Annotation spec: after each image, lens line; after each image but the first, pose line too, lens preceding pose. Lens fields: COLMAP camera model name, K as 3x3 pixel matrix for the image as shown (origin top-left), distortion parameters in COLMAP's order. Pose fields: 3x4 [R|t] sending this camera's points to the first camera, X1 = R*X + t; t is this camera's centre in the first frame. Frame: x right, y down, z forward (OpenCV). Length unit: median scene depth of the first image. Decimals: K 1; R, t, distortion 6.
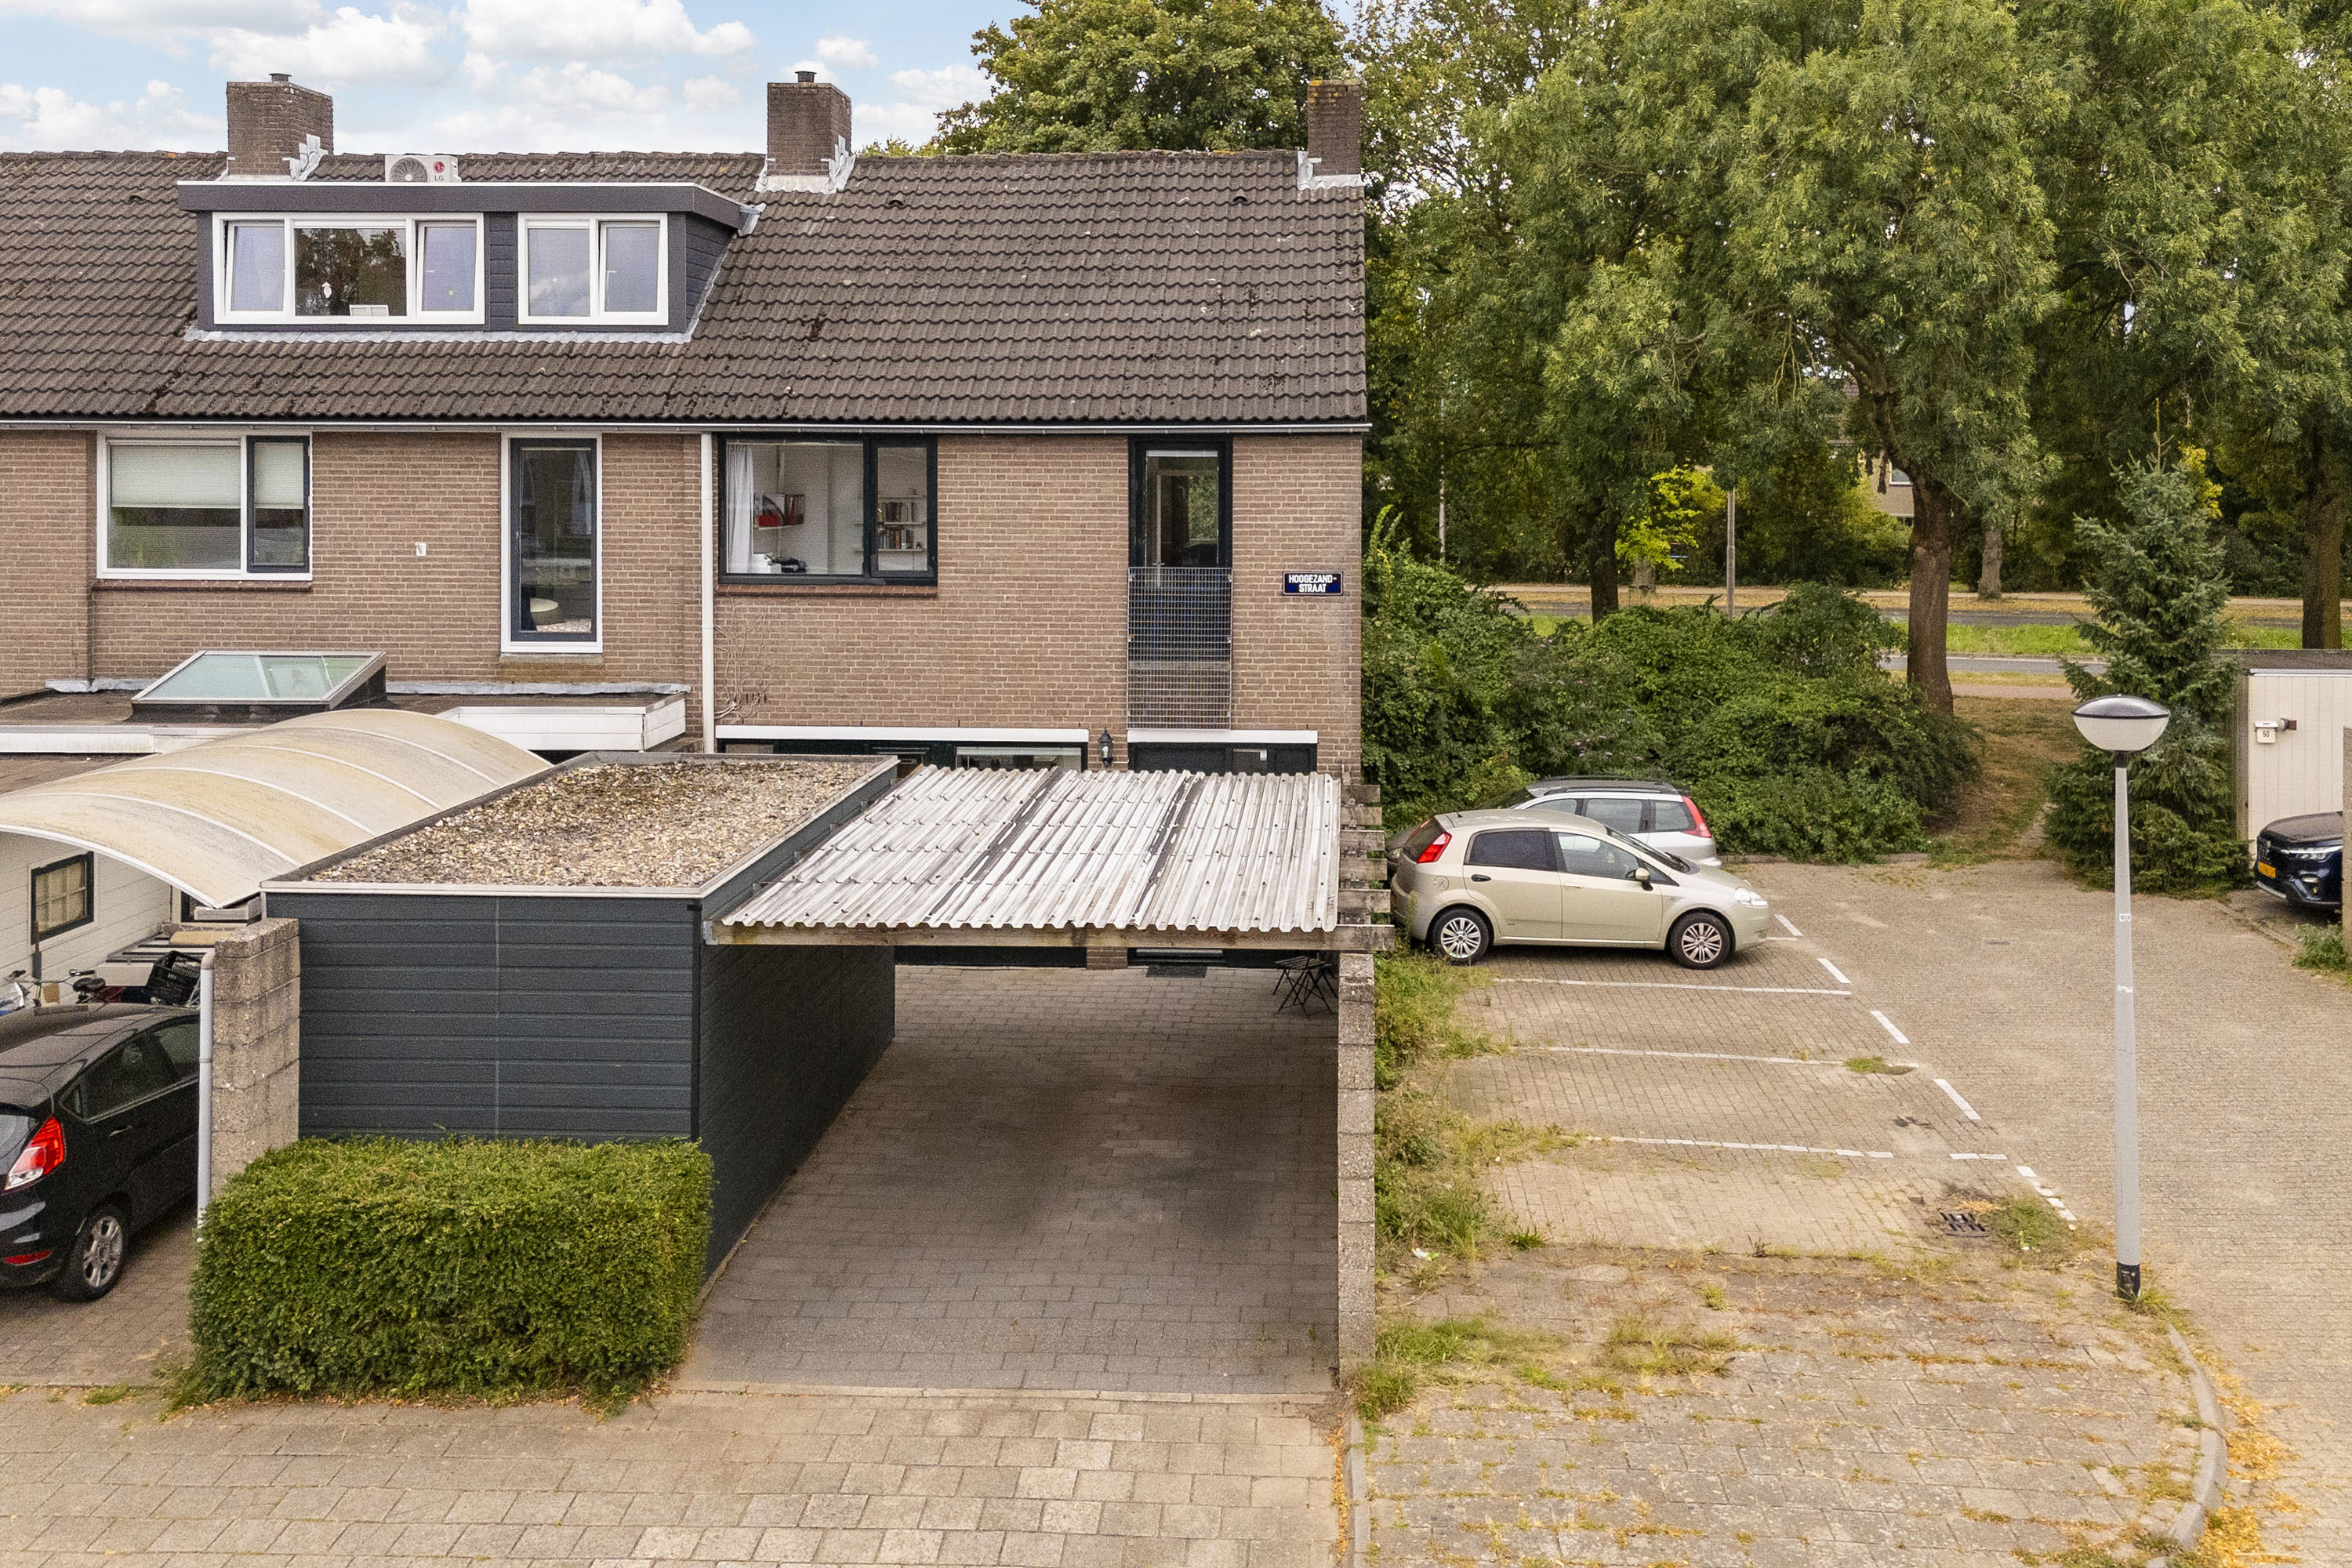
lens RADIAL K [[2089.7, 0, 1178.6], [0, 2089.7, 765.0], [0, 0, 1]] dist [0.074115, -0.078863]
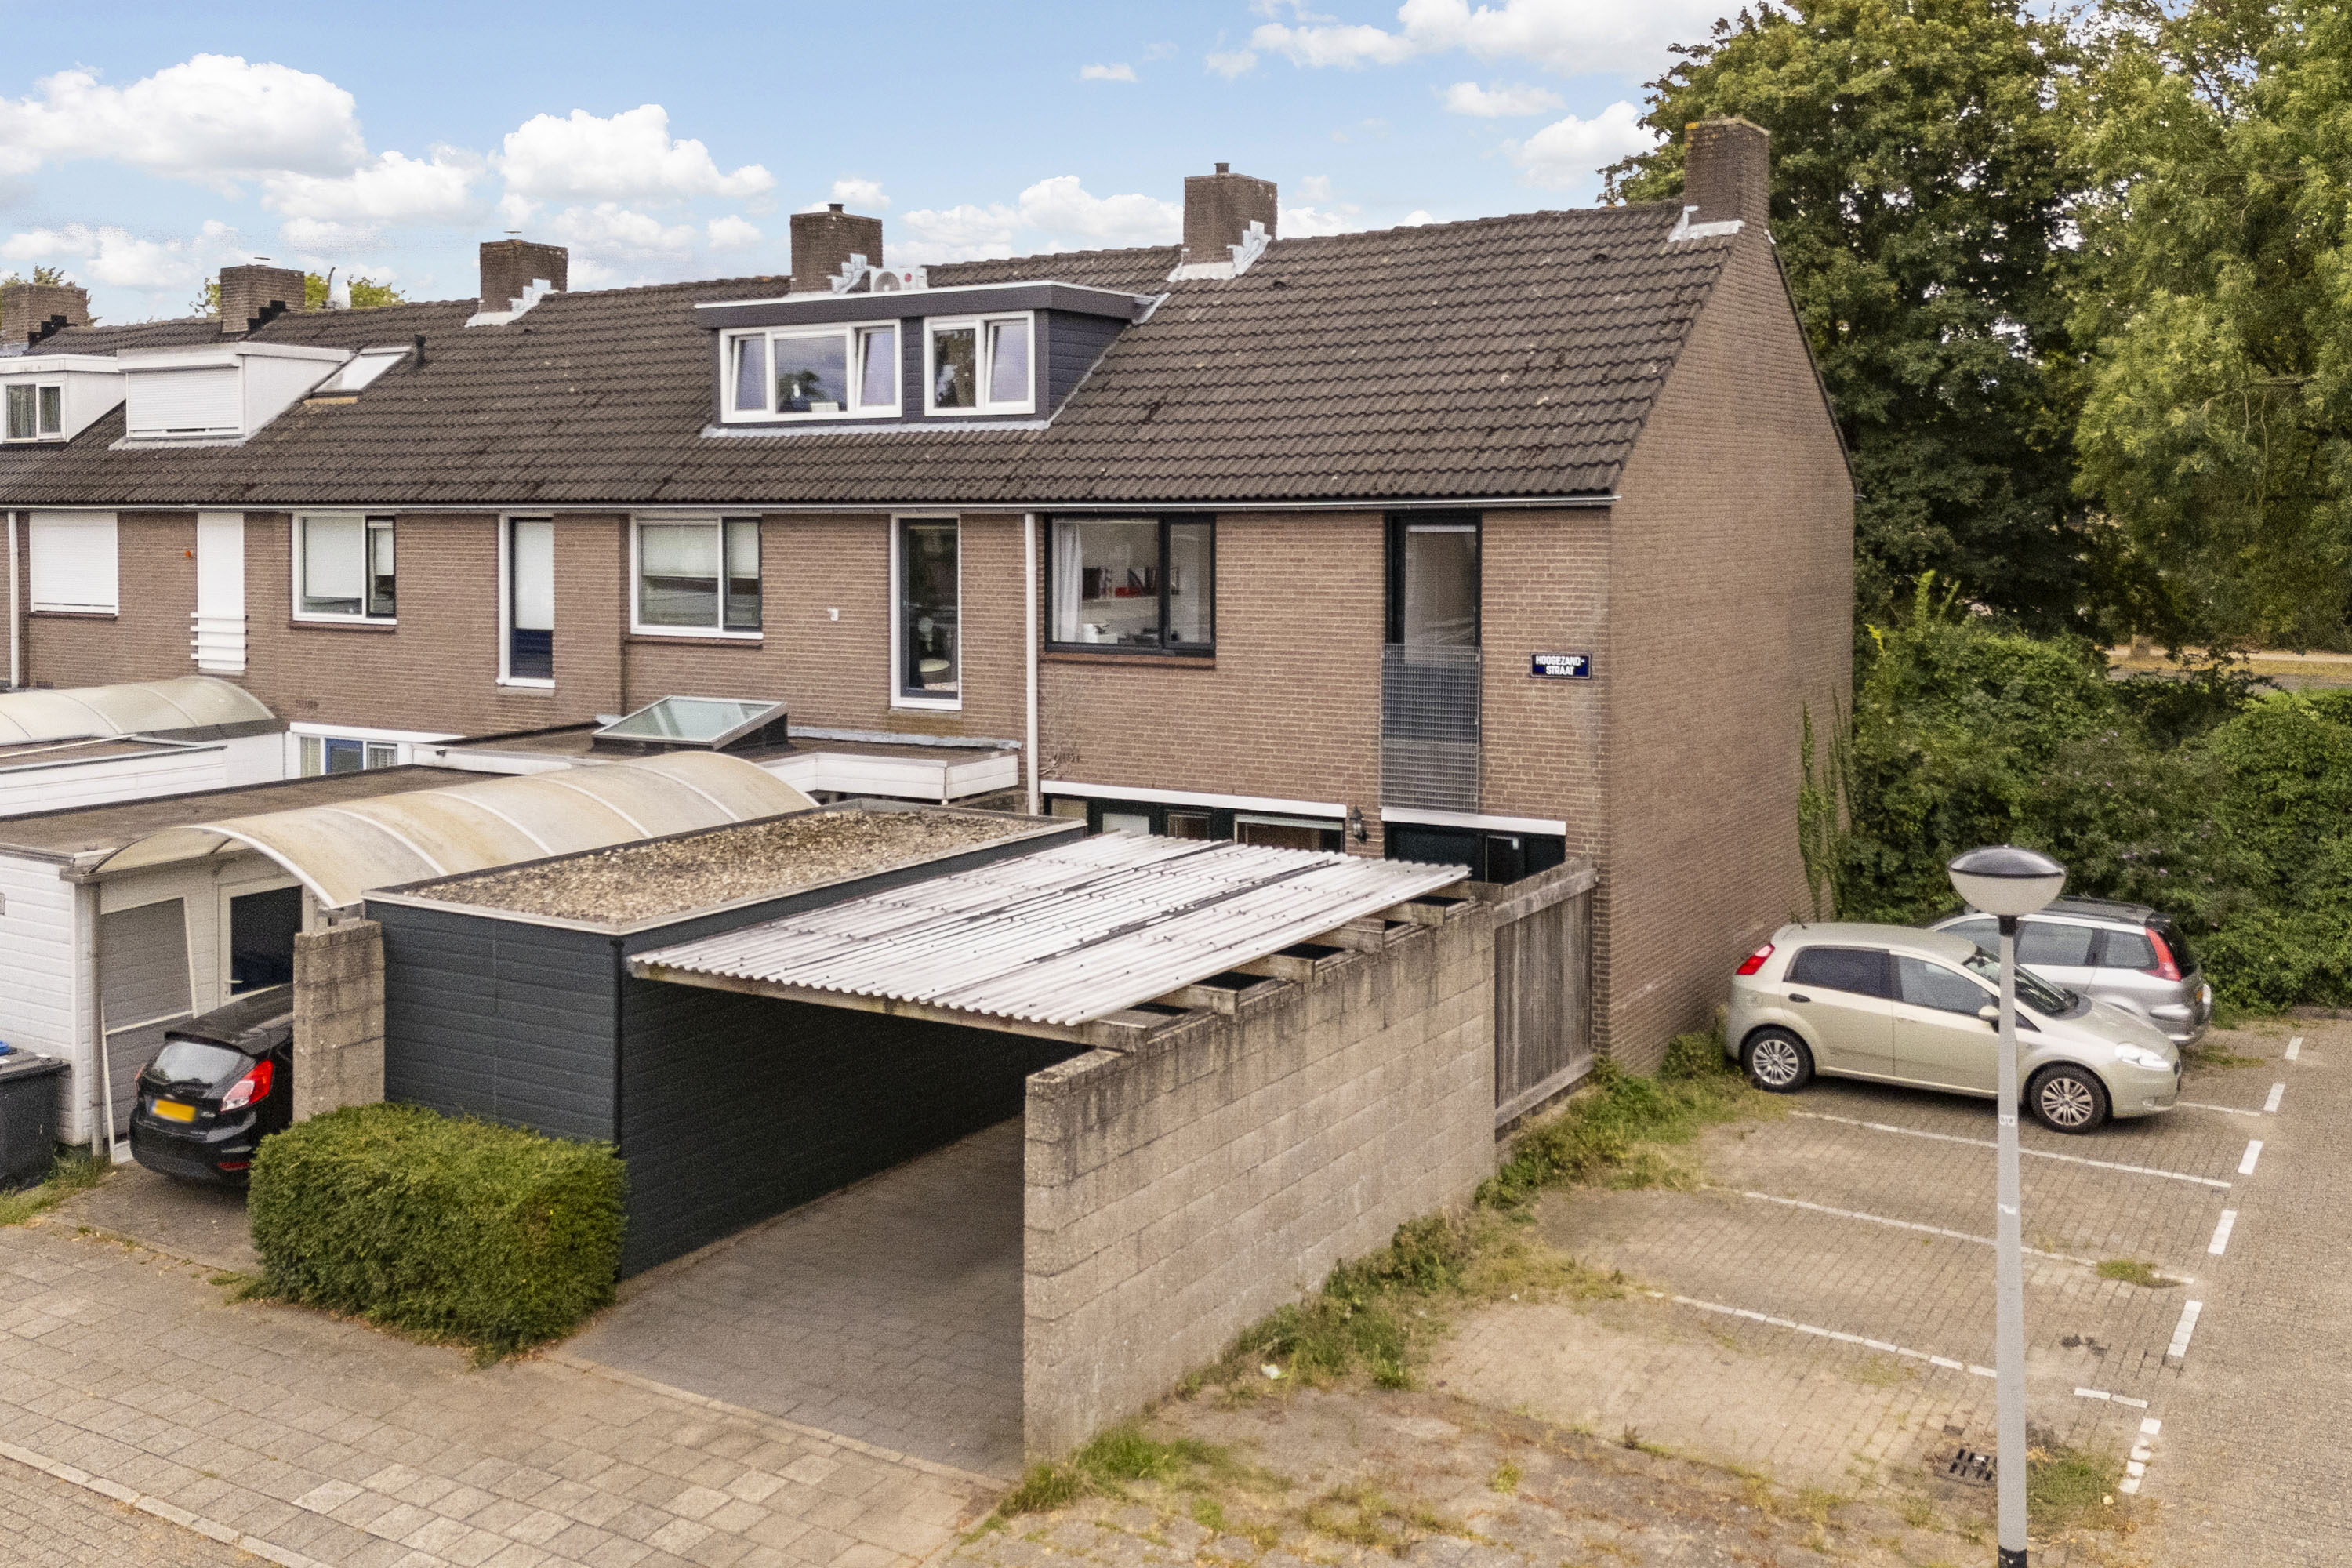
lens RADIAL K [[2089.7, 0, 1160.8], [0, 2089.7, 787.5], [0, 0, 1]] dist [0.074115, -0.078863]
pose [[0.878215, 0.057384, -0.474811, 0.351508], [-0.062138, 0.998051, 0.005691, -0.025825], [0.474212, 0.024506, 0.880070, 0.081475]]
